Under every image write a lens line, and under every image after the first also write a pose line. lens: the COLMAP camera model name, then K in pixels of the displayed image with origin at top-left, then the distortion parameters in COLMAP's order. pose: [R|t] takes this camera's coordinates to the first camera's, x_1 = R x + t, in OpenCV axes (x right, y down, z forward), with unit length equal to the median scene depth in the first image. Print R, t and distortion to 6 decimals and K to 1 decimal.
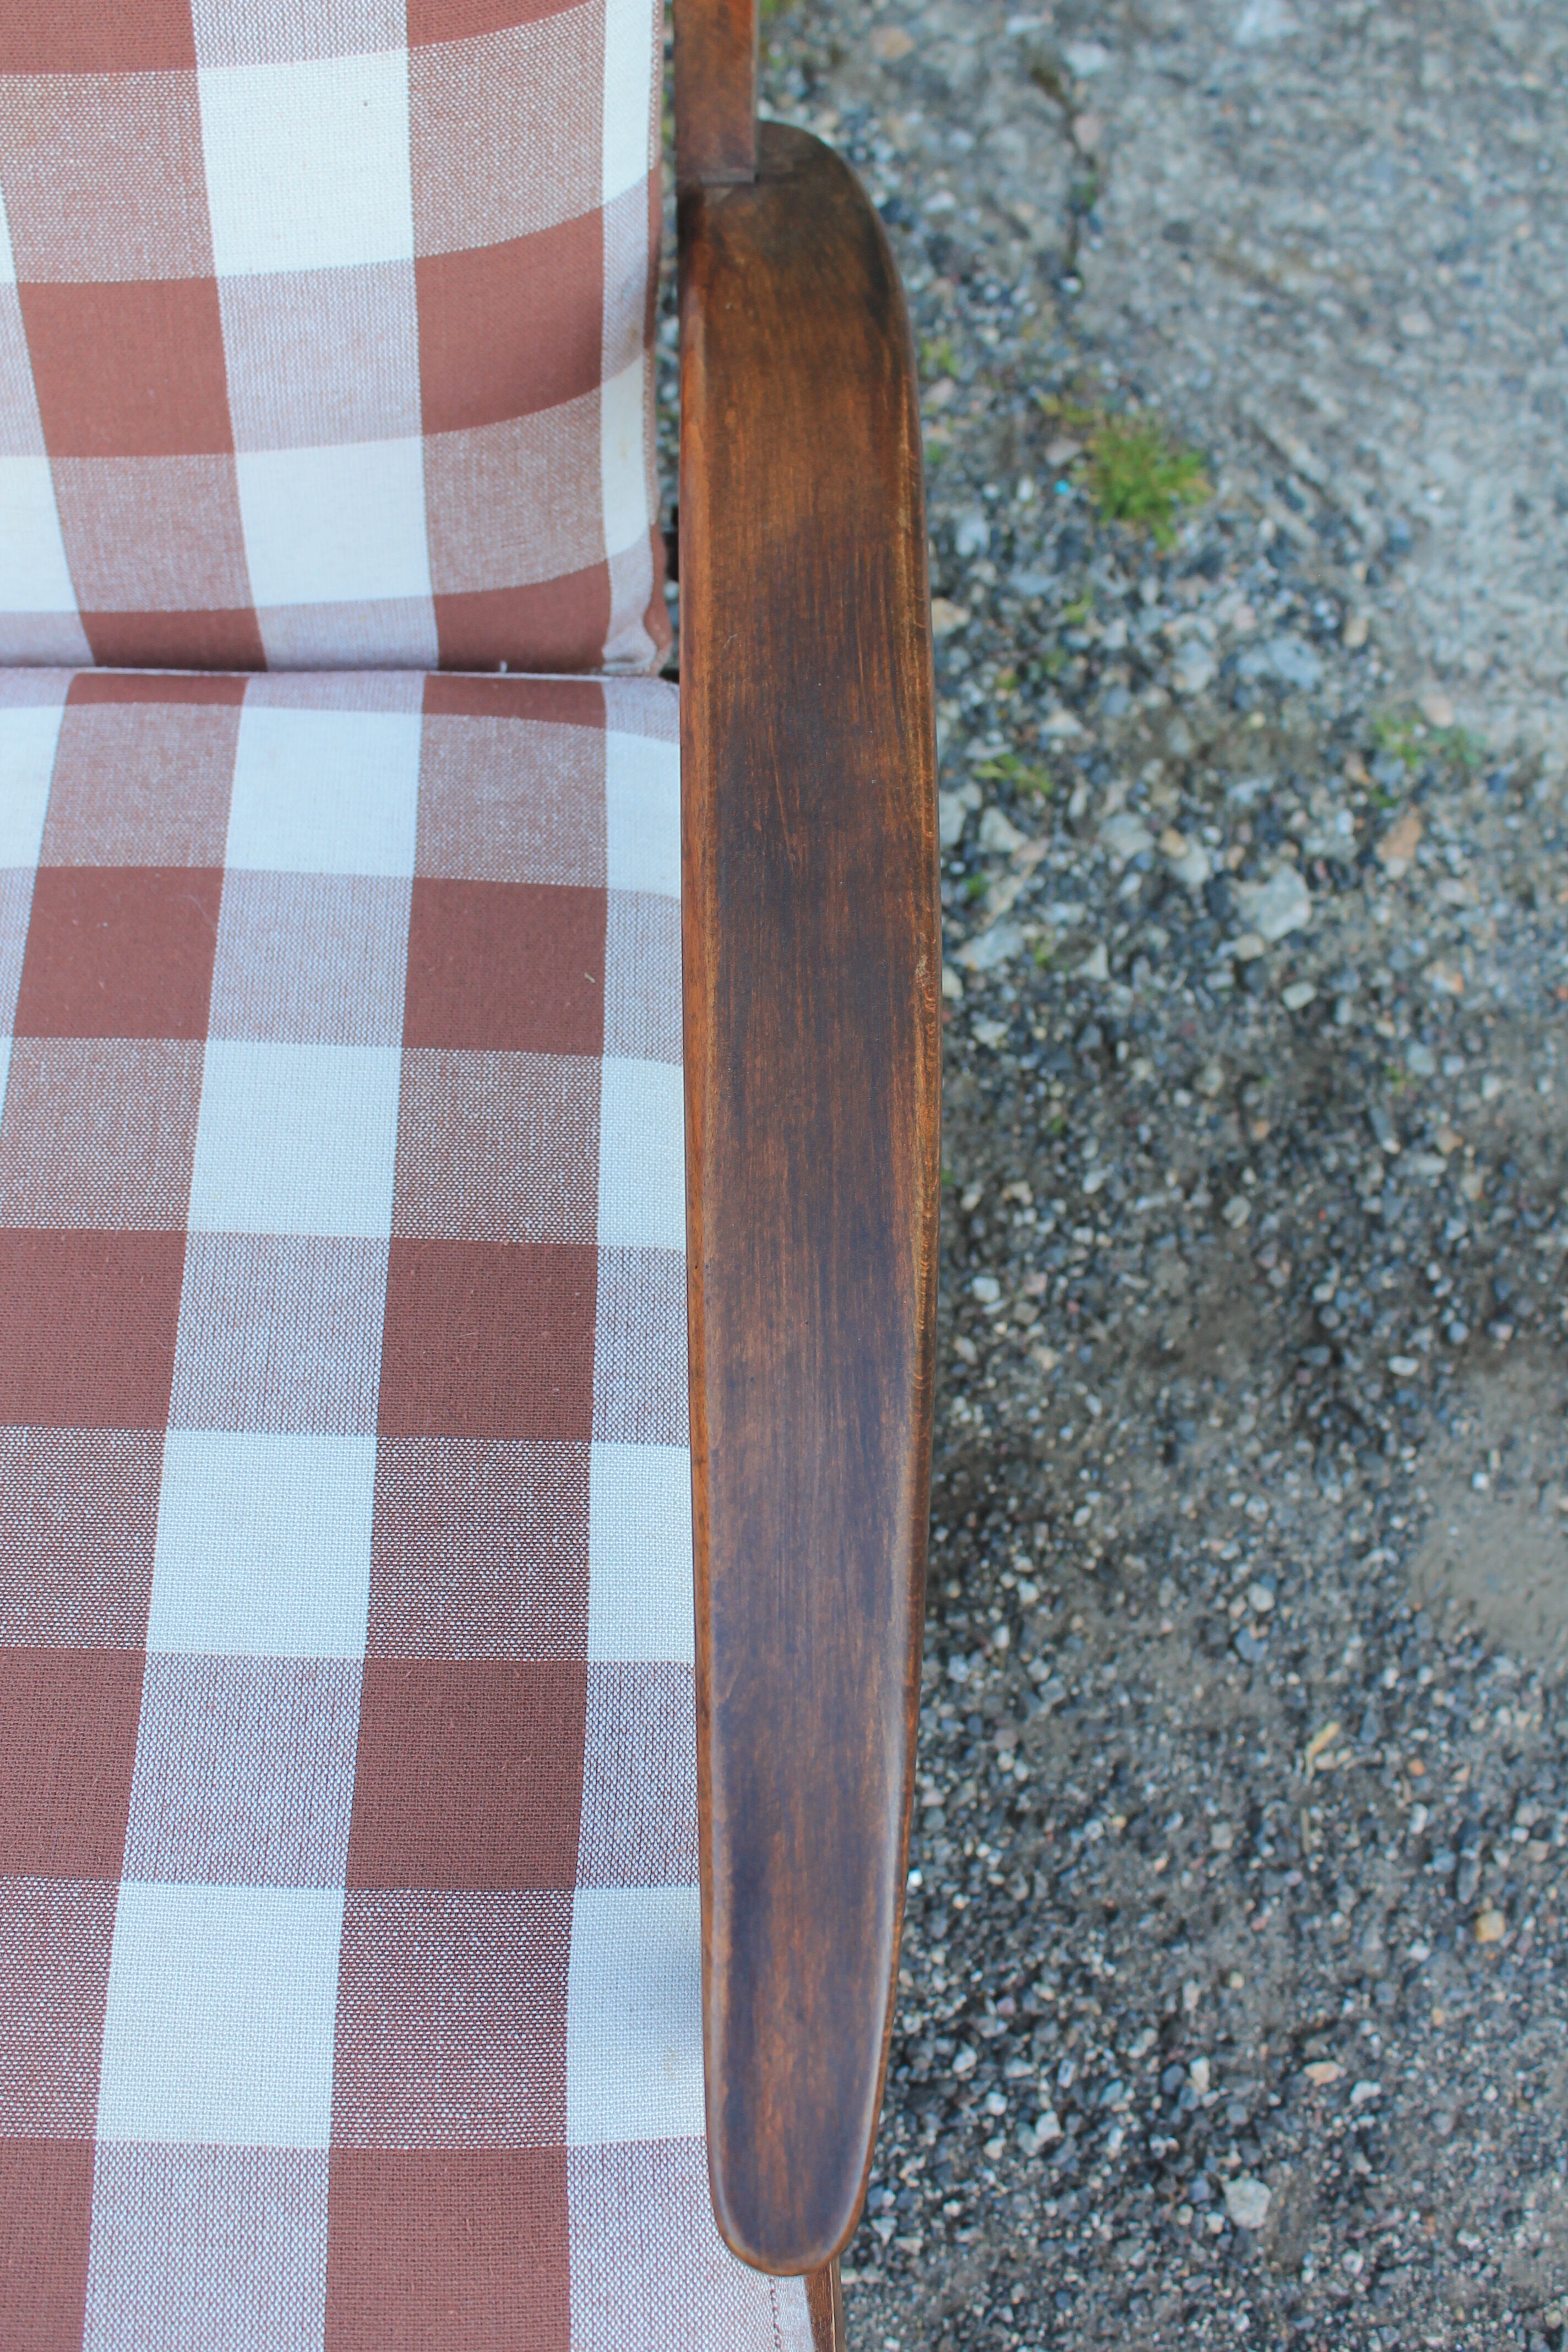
lens RADIAL K [[2591.7, 0, 801.0], [0, 2591.7, 1136.8], [0, 0, 1]] dist [-0.066610, 0.000000]
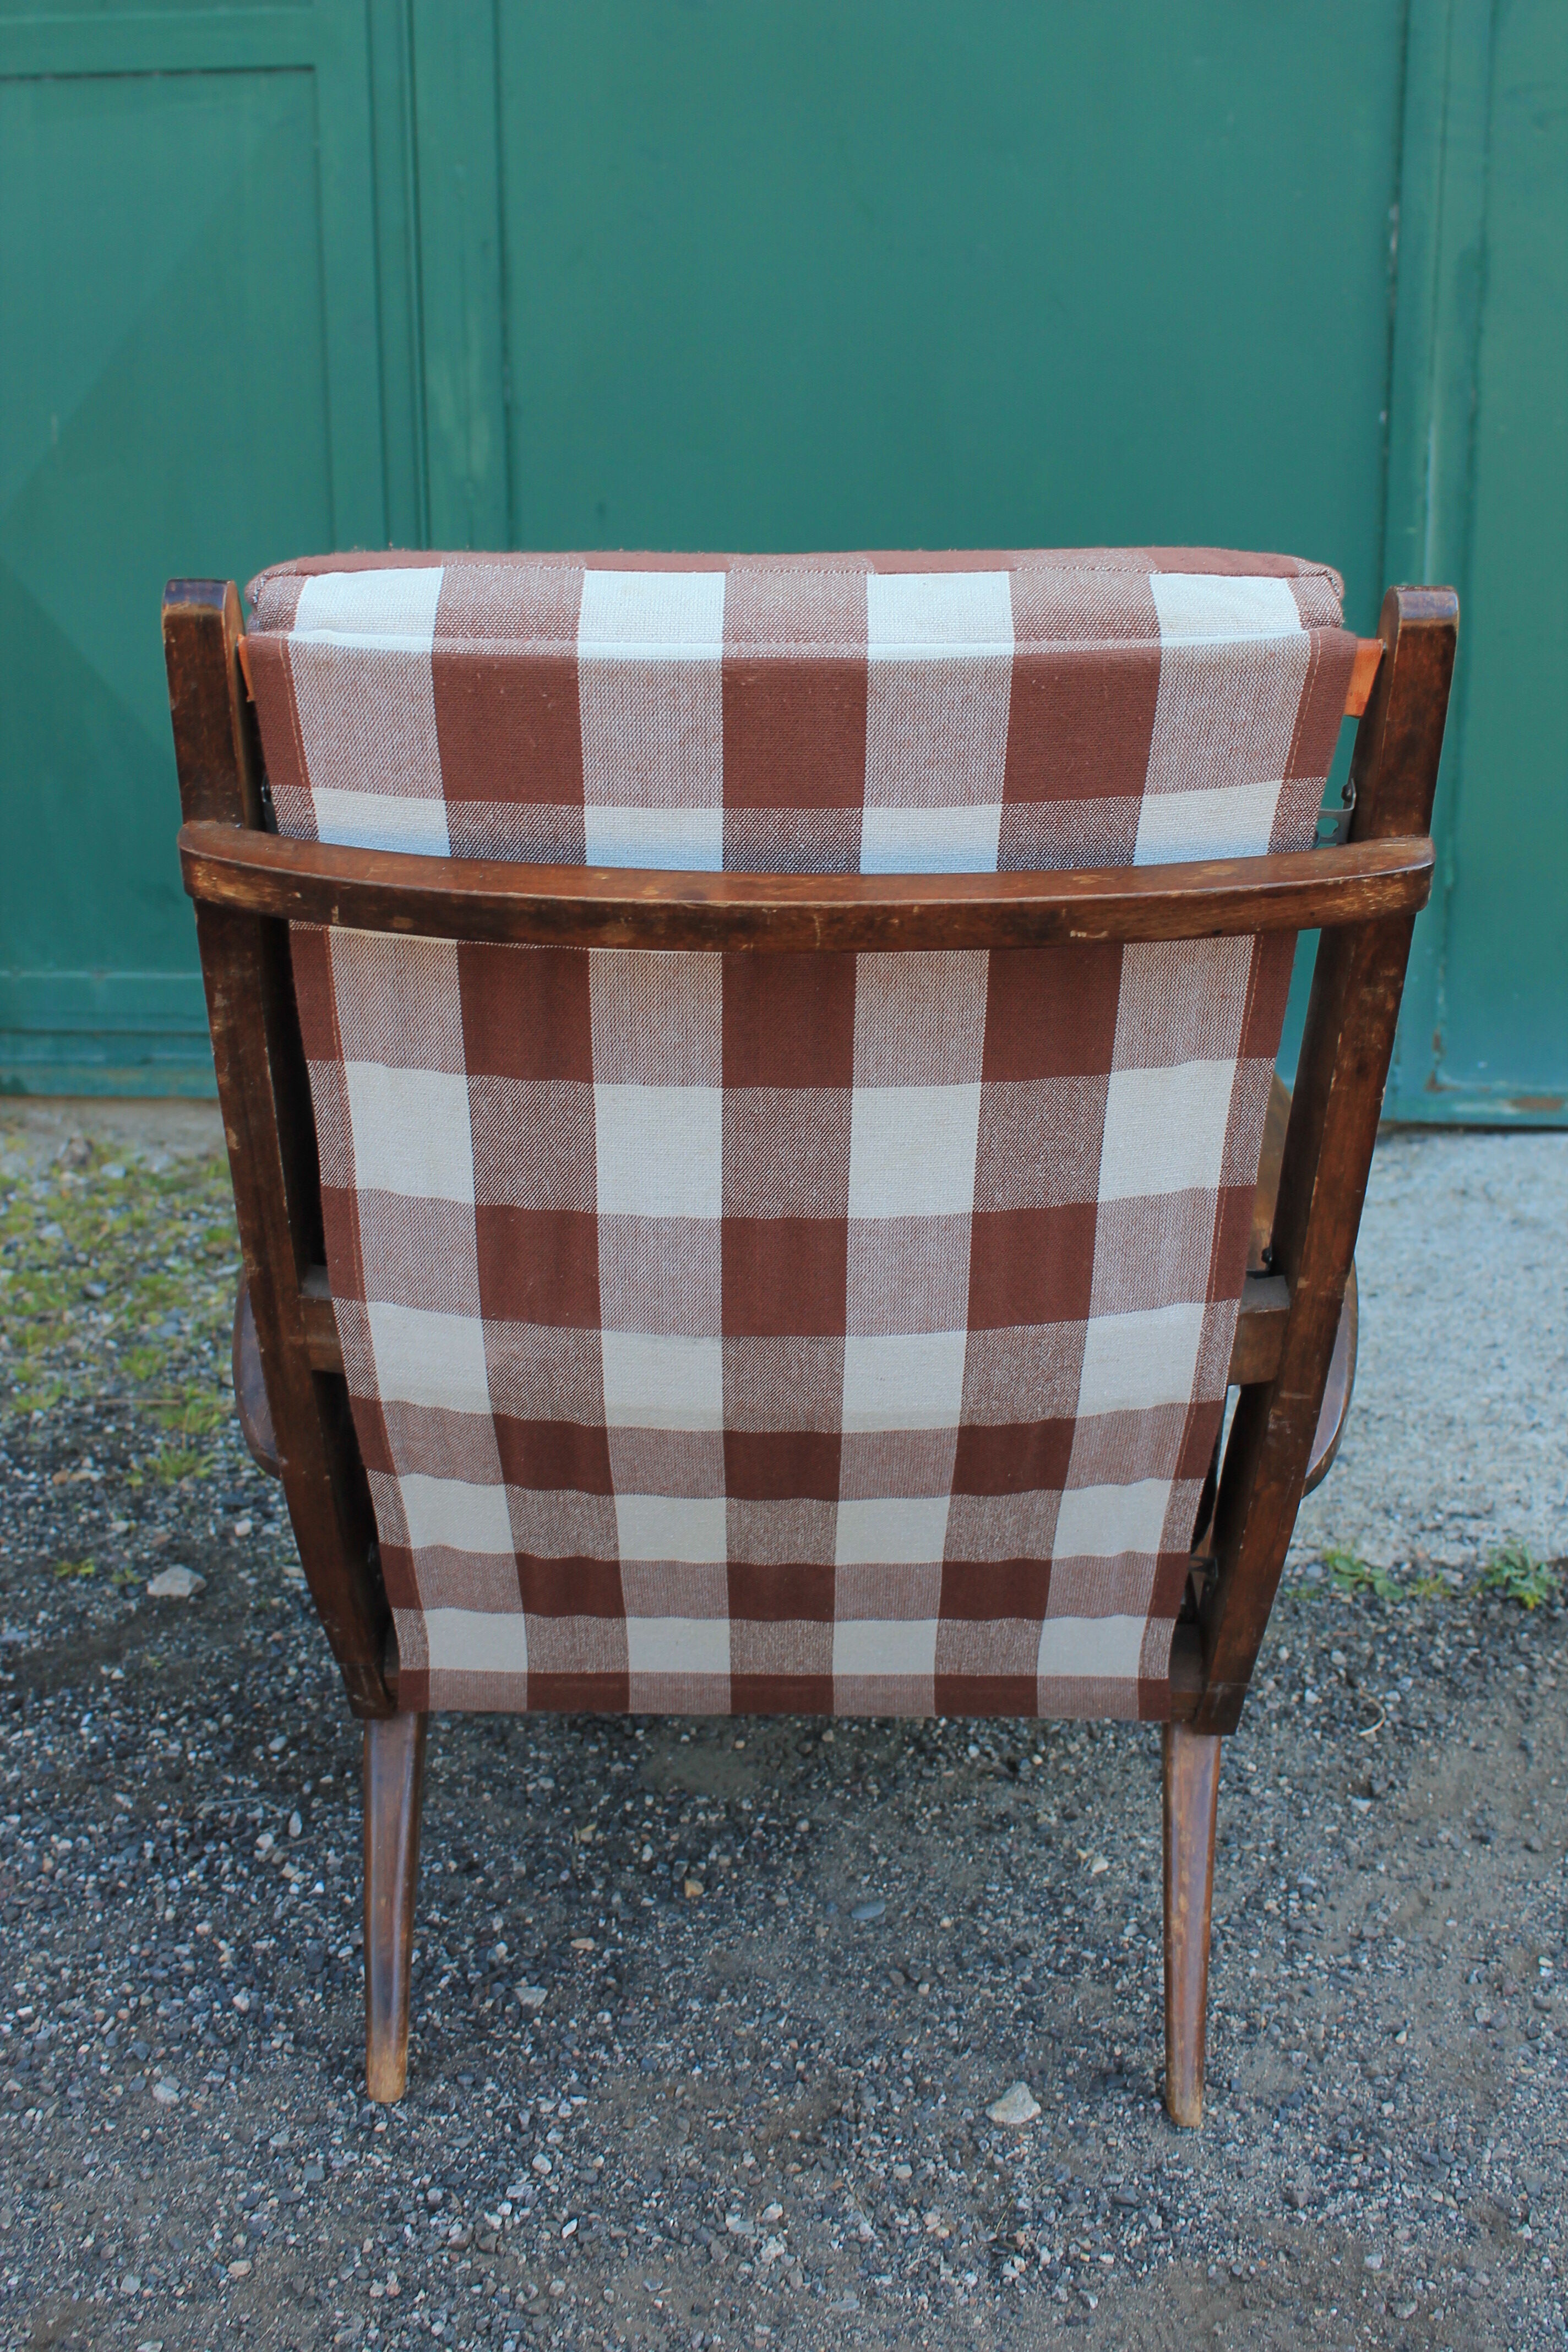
lens RADIAL K [[2591.7, 0, 757.7], [0, 2591.7, 1113.6], [0, 0, 1]] dist [-0.066610, 0.000000]
pose [[0.993866, -0.055240, 0.095807, 0.188330], [0.110251, 0.562799, -0.819209, 1.350042], [-0.008667, 0.824746, 0.565437, -0.266687]]
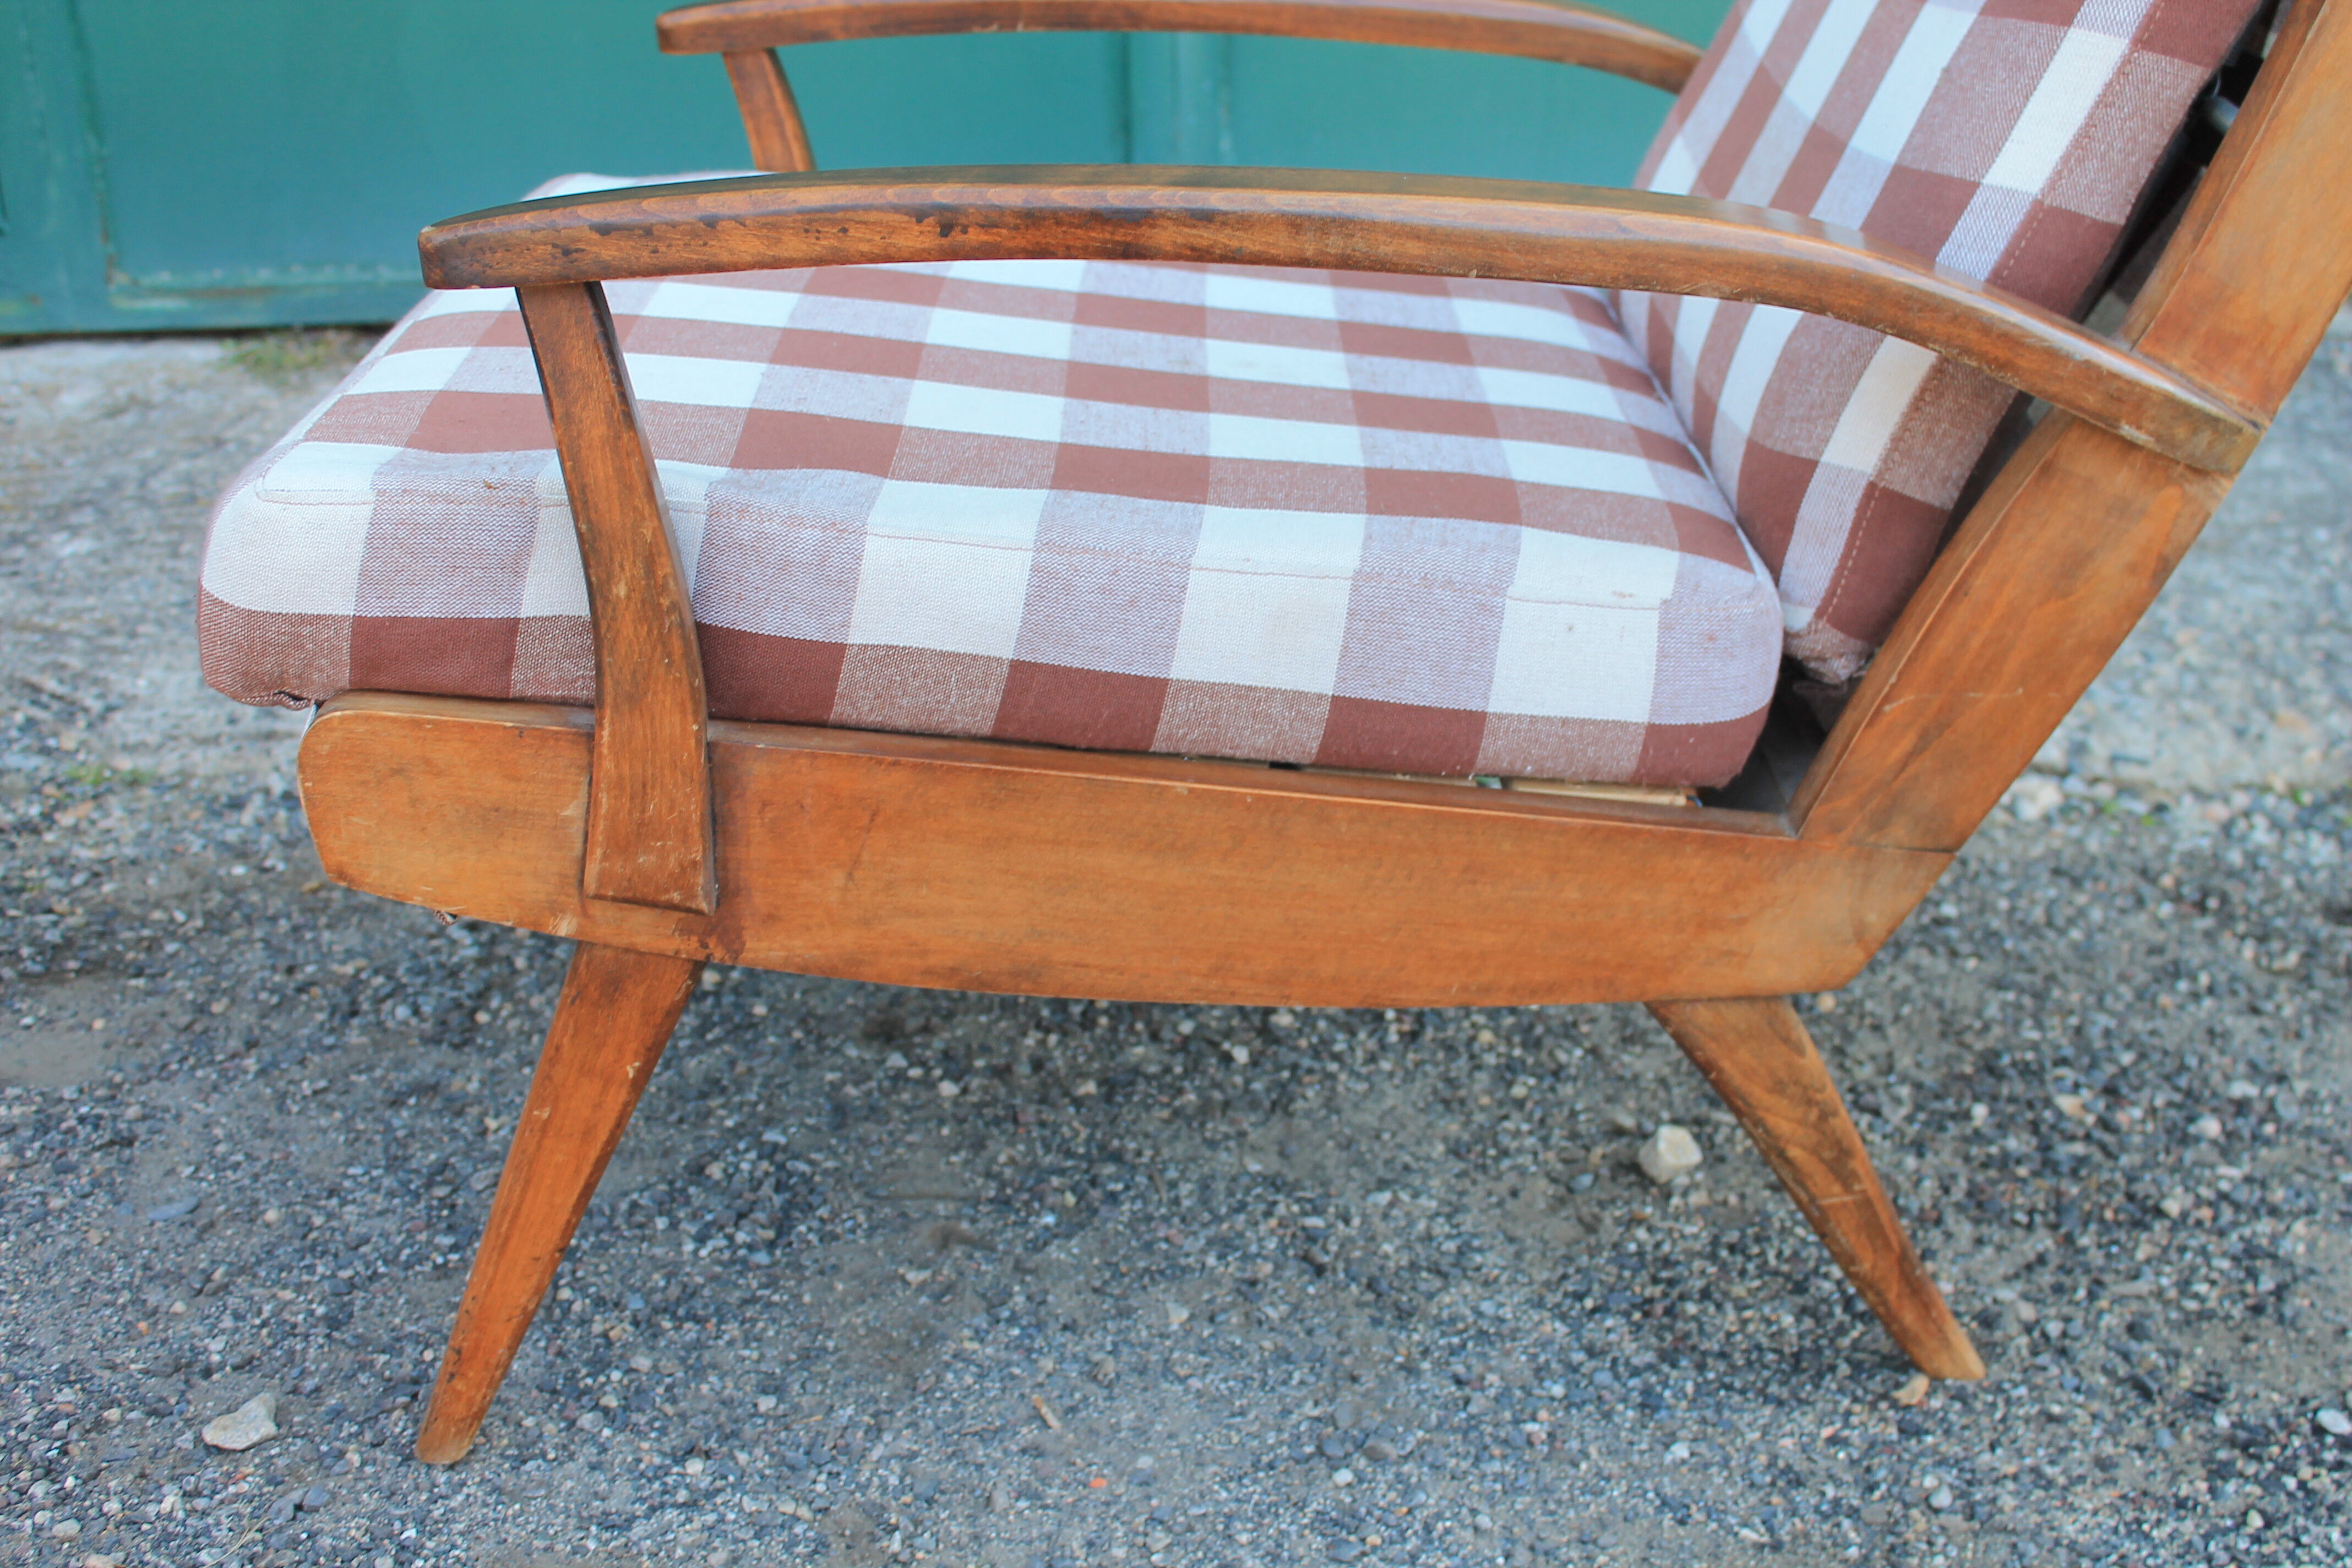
lens RADIAL K [[2792.1, 0, 1257.0], [0, 2792.1, 831.4], [0, 0, 1]] dist [-0.063040, 0.000000]
pose [[0.969978, -0.120955, 0.210978, 0.613068], [0.238568, 0.641608, -0.728989, 1.273601], [-0.047190, 0.757436, 0.651202, 0.043480]]
